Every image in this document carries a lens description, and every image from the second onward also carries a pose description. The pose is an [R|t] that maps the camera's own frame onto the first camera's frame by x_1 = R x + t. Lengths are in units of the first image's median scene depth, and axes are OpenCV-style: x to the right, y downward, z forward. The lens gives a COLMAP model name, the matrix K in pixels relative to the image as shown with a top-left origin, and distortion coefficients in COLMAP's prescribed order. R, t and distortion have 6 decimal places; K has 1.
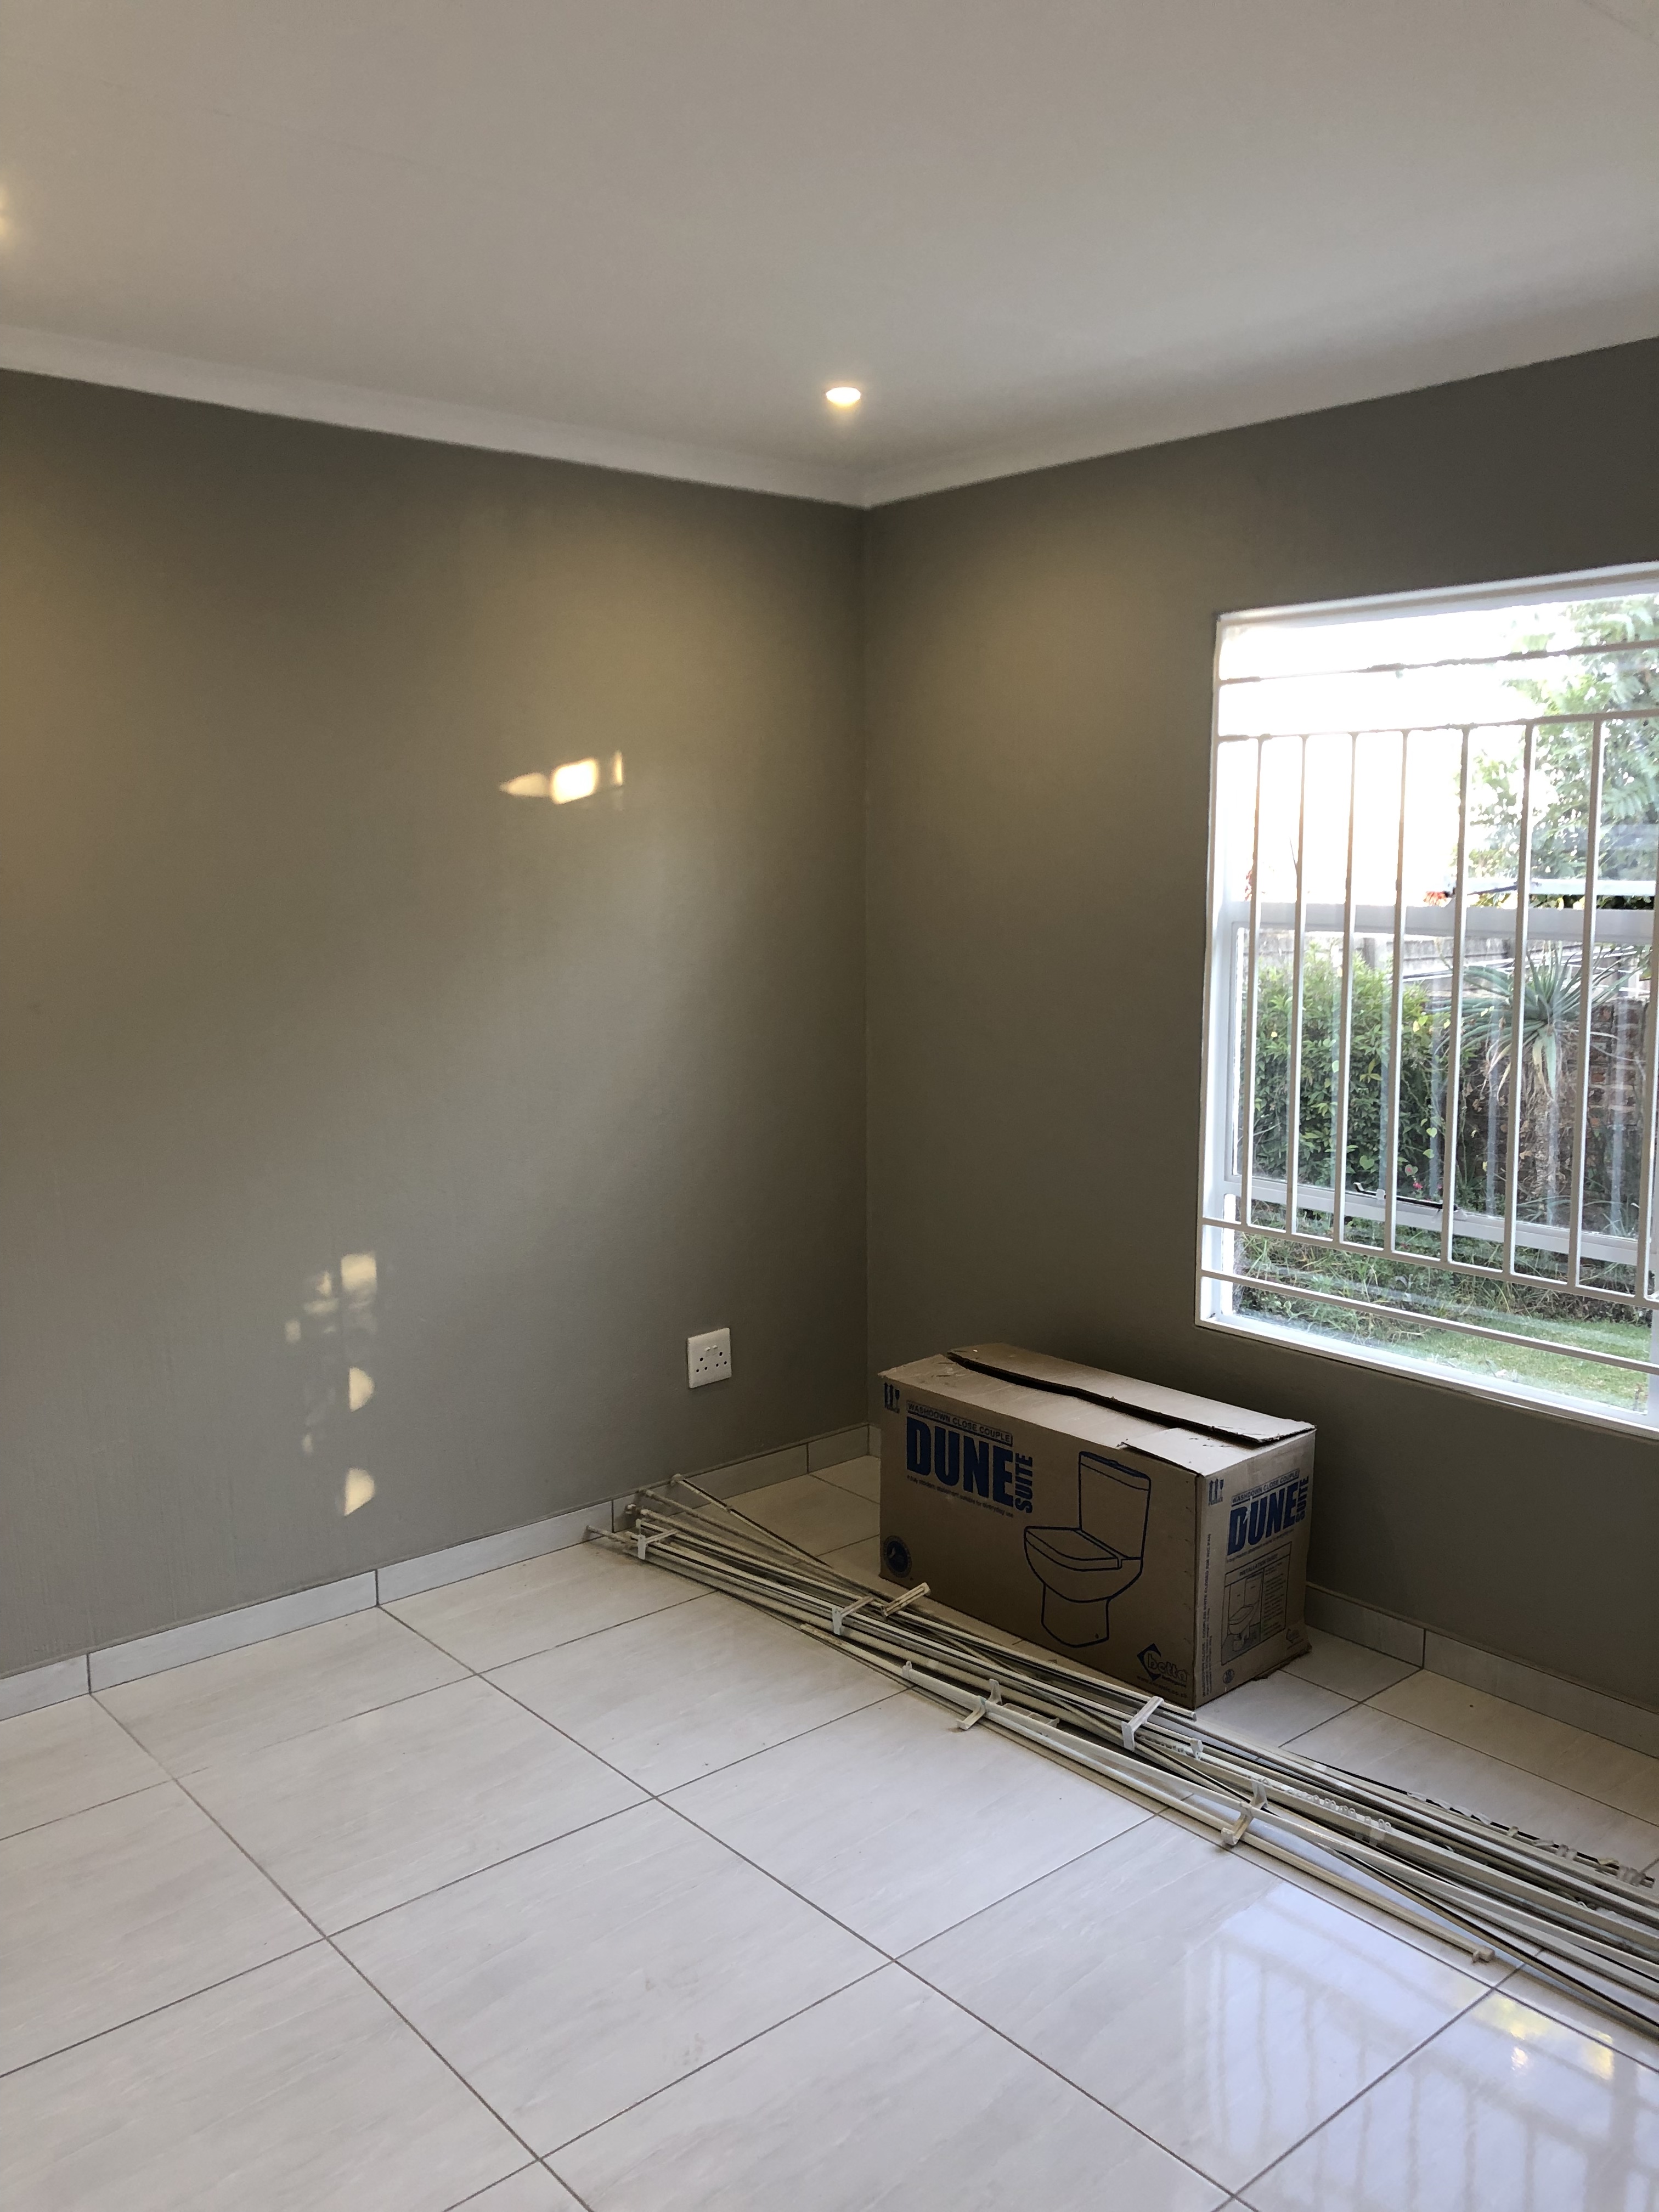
lens RADIAL K [[1807.2, 0, 829.5], [0, 1807.2, 1106.0], [0, 0, 1]] dist [0.095206, -0.129415]
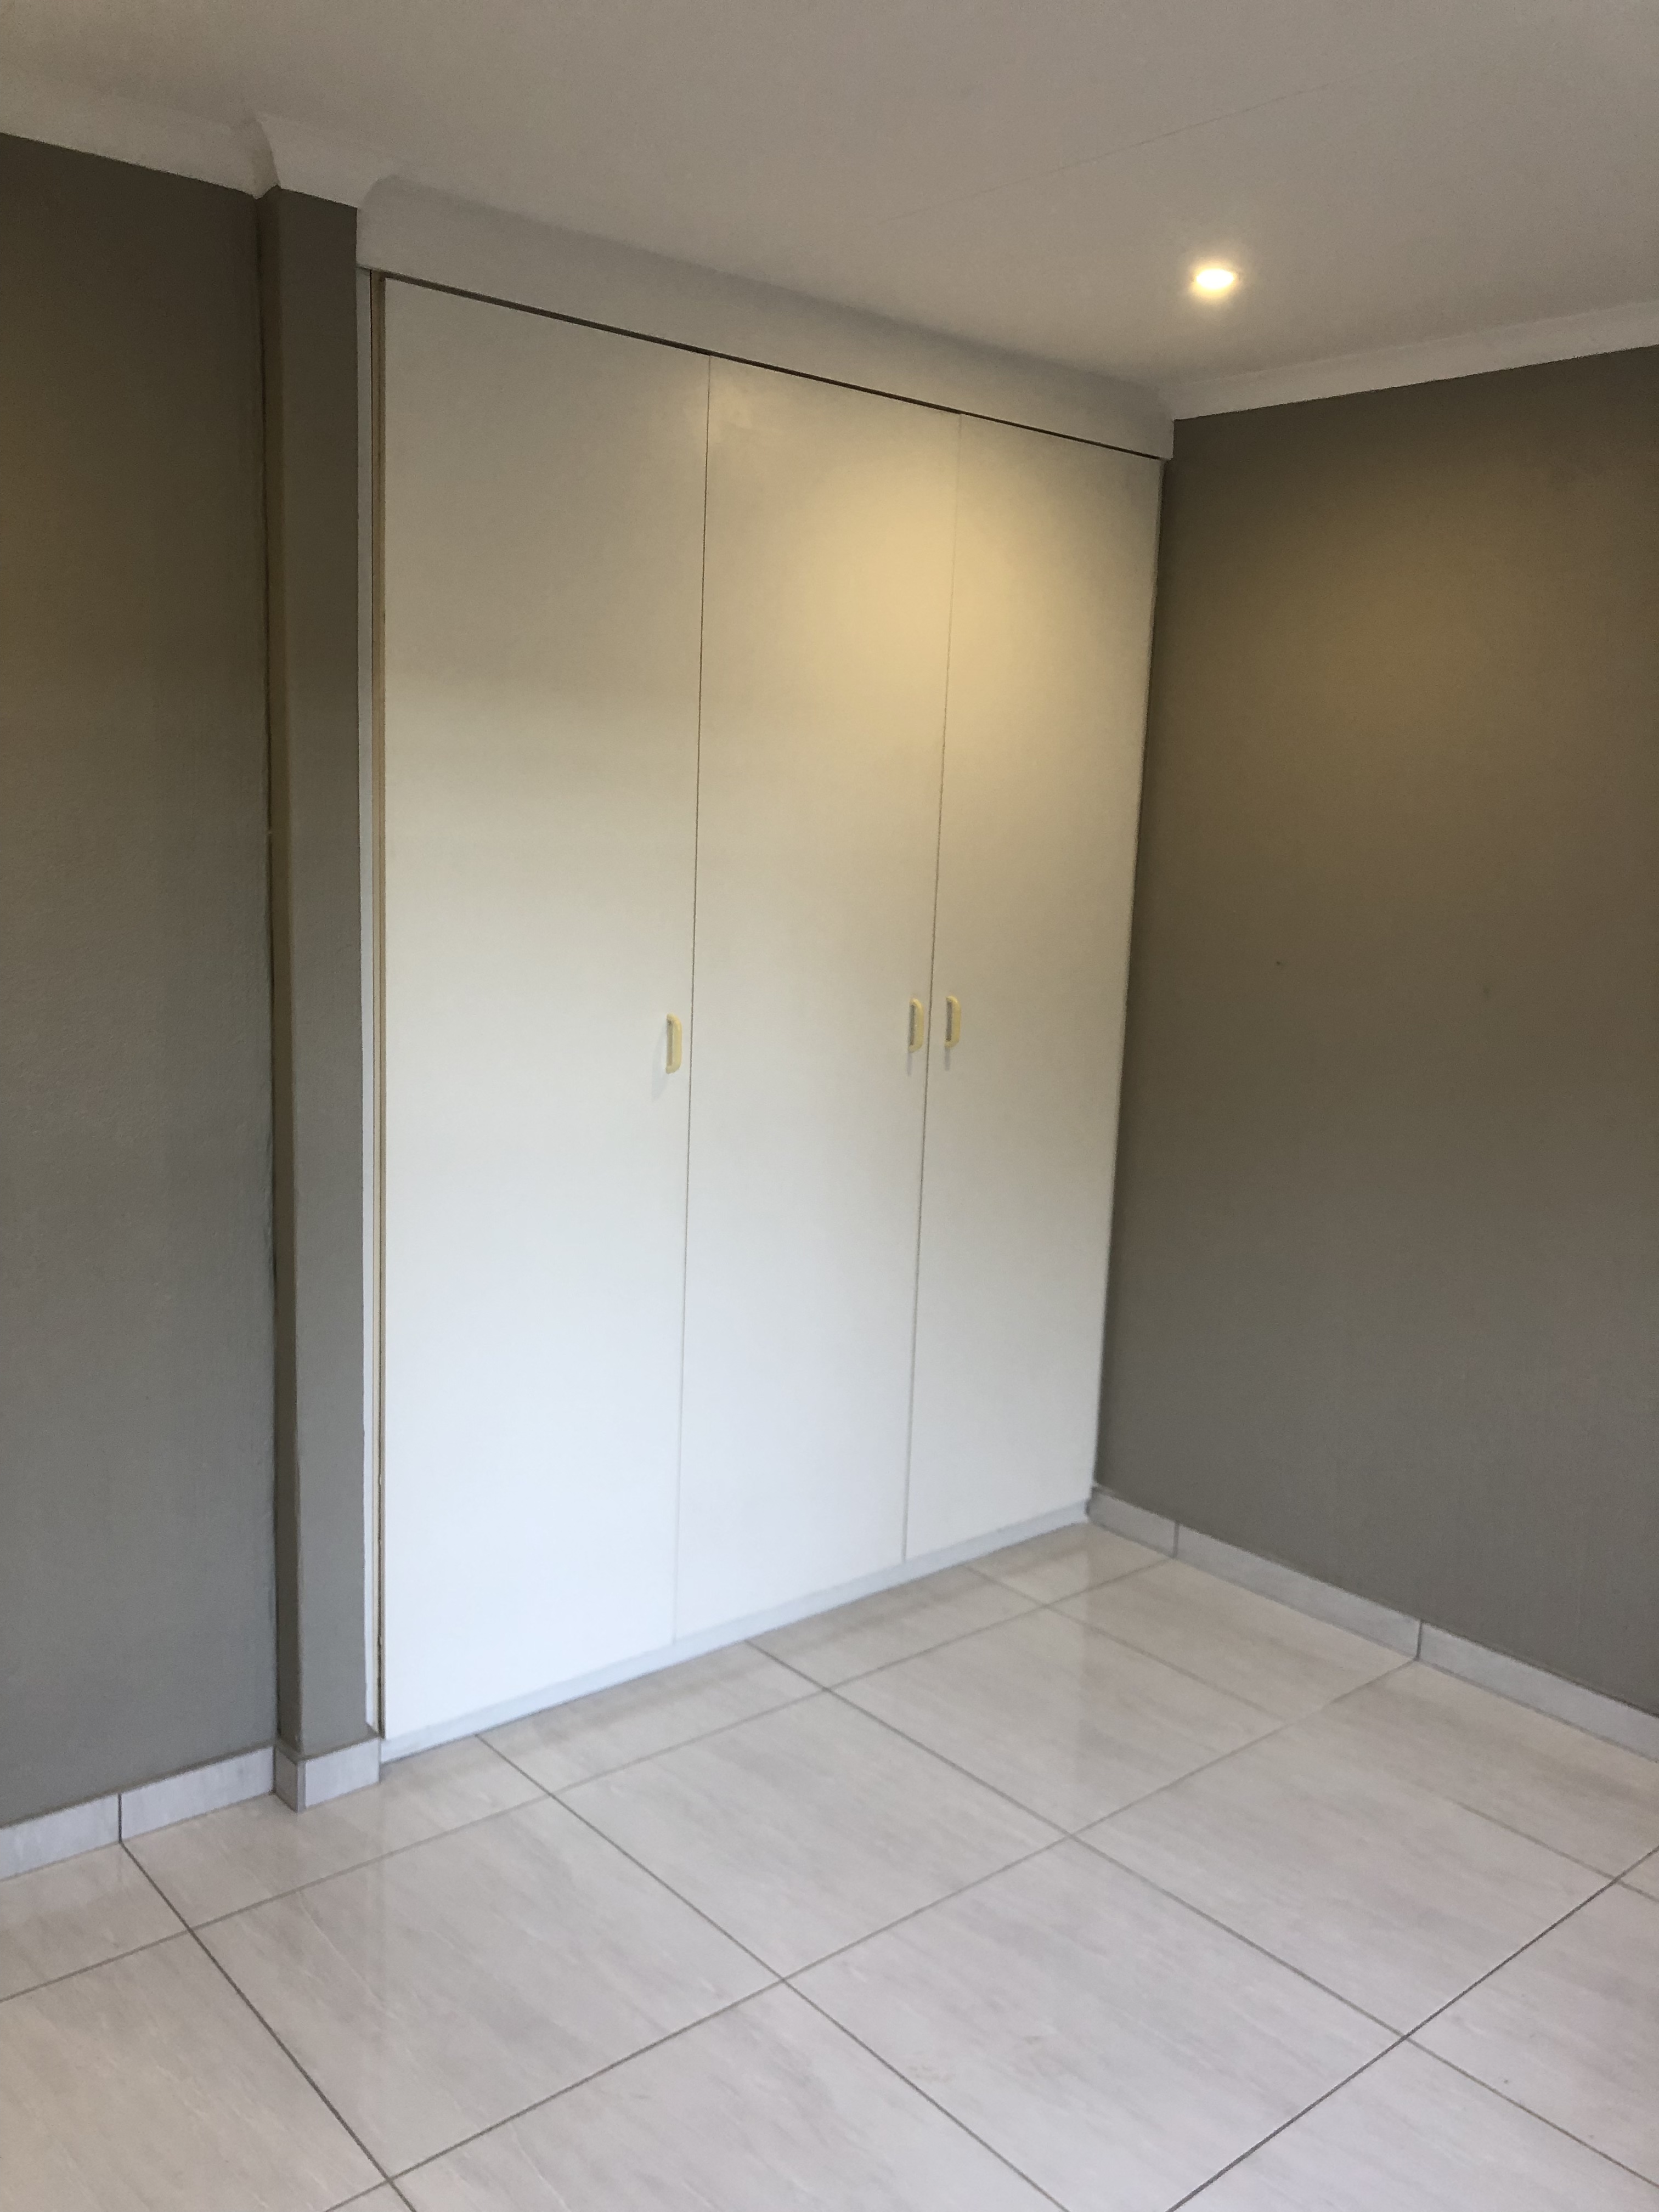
lens RADIAL K [[1807.2, 0, 829.5], [0, 1807.2, 1106.0], [0, 0, 1]] dist [0.095206, -0.129415]
pose [[0.000166, 0.170803, -0.985305, 0.701394], [-0.185237, 0.968259, 0.167817, -0.118737], [0.982694, 0.182487, 0.031800, 0.724034]]
